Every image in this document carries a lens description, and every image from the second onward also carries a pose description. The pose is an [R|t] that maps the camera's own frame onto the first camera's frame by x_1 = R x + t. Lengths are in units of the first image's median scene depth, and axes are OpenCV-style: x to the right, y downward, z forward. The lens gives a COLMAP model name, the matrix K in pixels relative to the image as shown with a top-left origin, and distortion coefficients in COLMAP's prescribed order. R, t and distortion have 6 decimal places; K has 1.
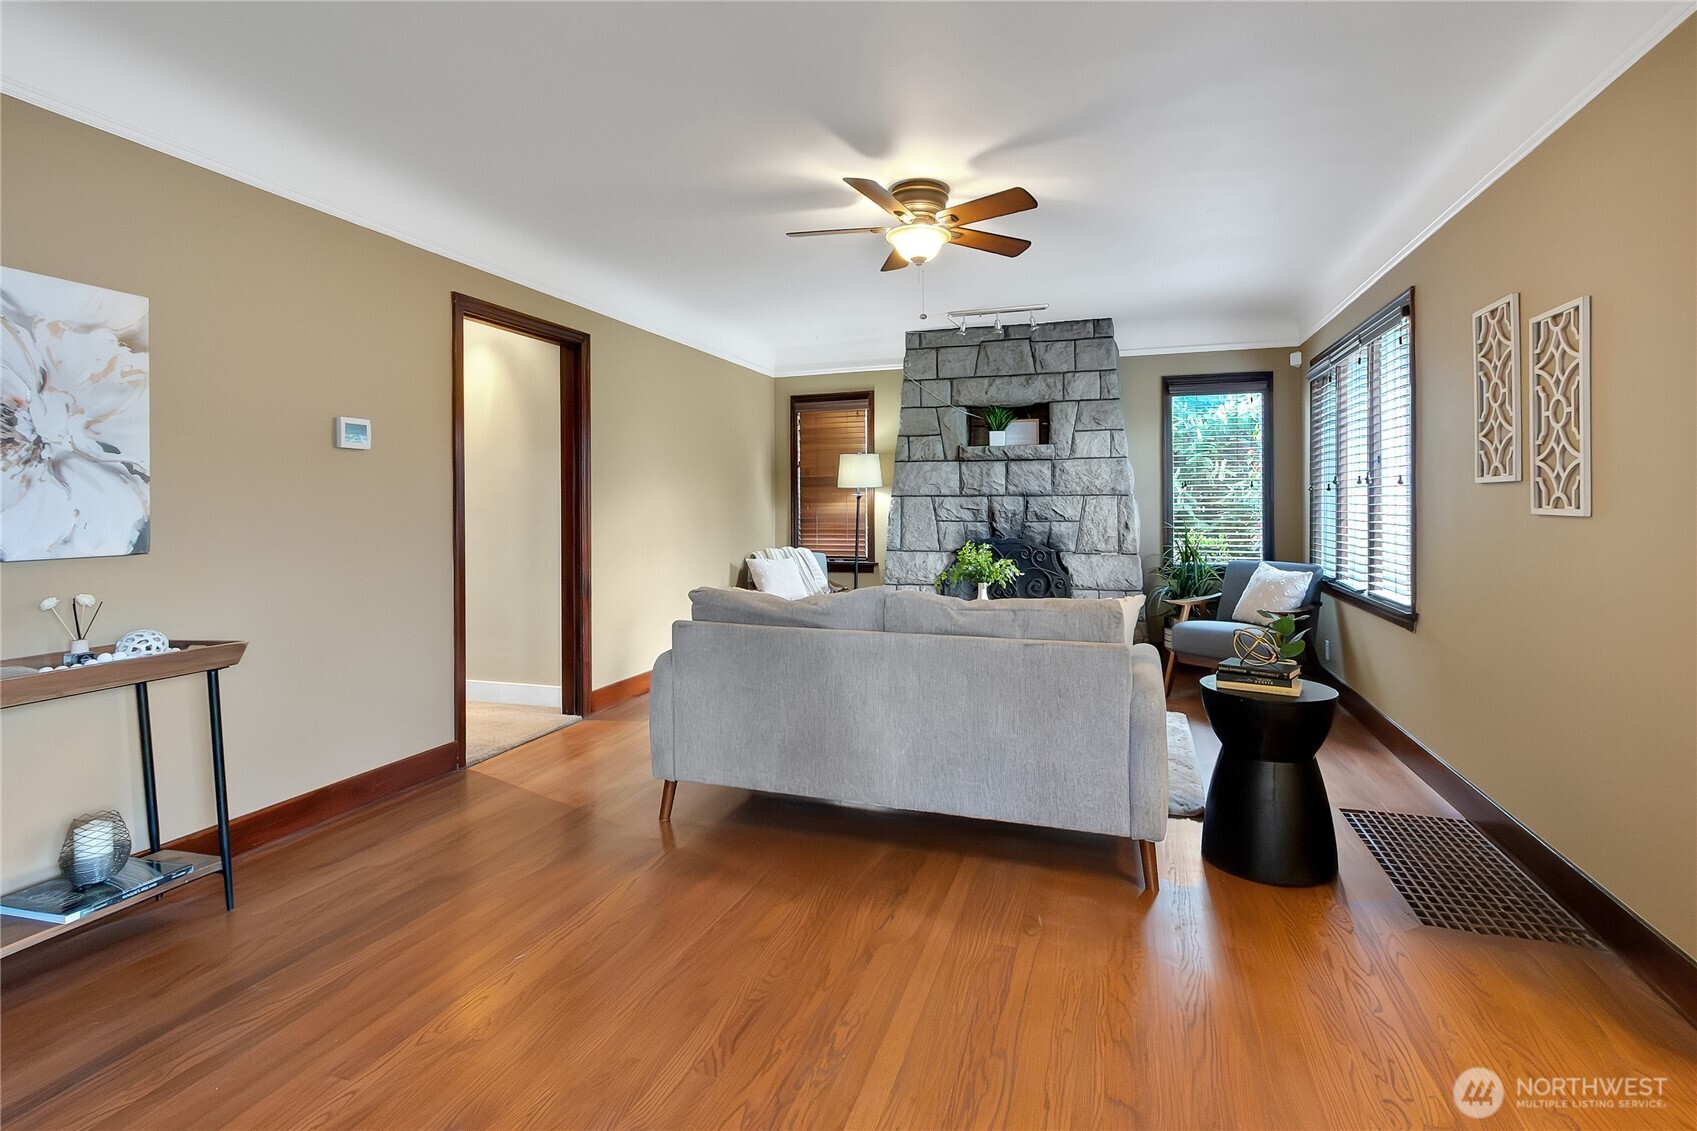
lens RADIAL K [[842.9, 0, 855.5], [0, 842.9, 494.2], [0, 0, 1]] dist [-0.001640, 0.000686]
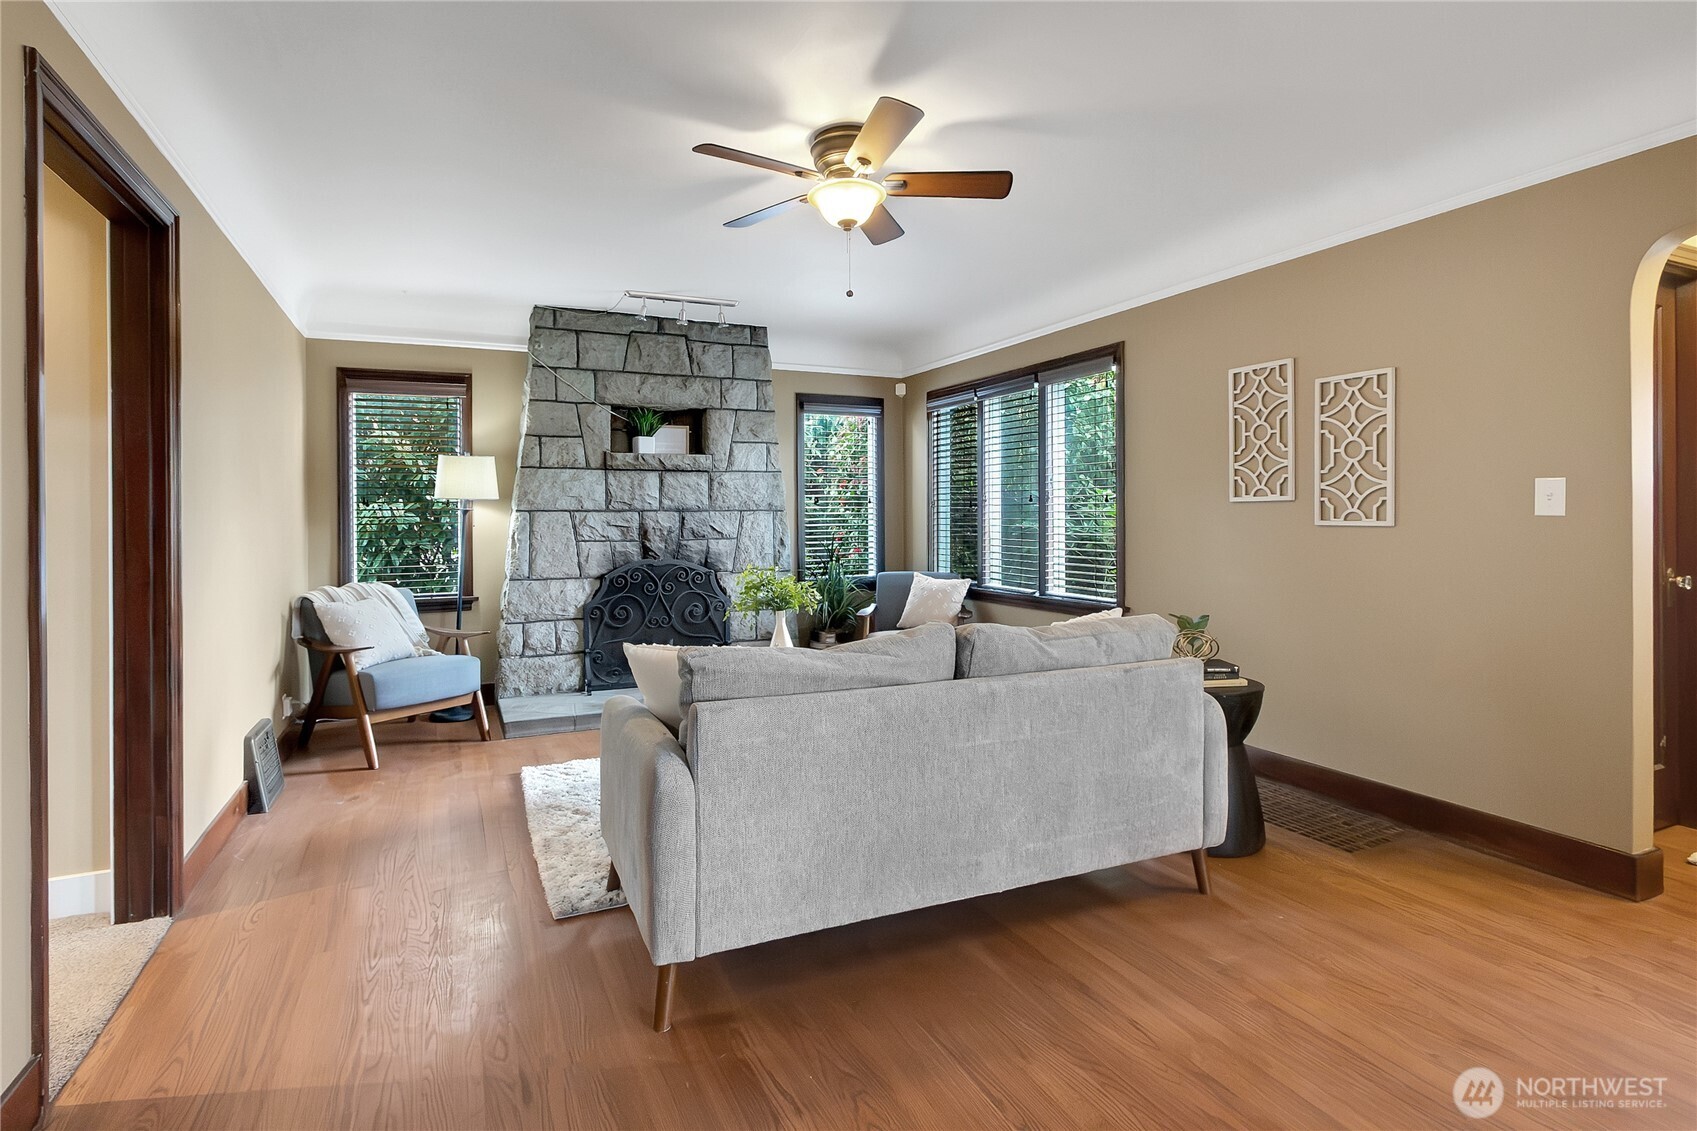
lens RADIAL K [[836.0, 0, 847.6], [0, 836.0, 515.0], [0, 0, 1]] dist [-0.001059, -0.000115]
pose [[0.732246, -0.000022, 0.681040, -0.439963], [-0.003082, 0.999990, 0.003346, 0.004100], [-0.681033, -0.004549, 0.732239, 0.367765]]
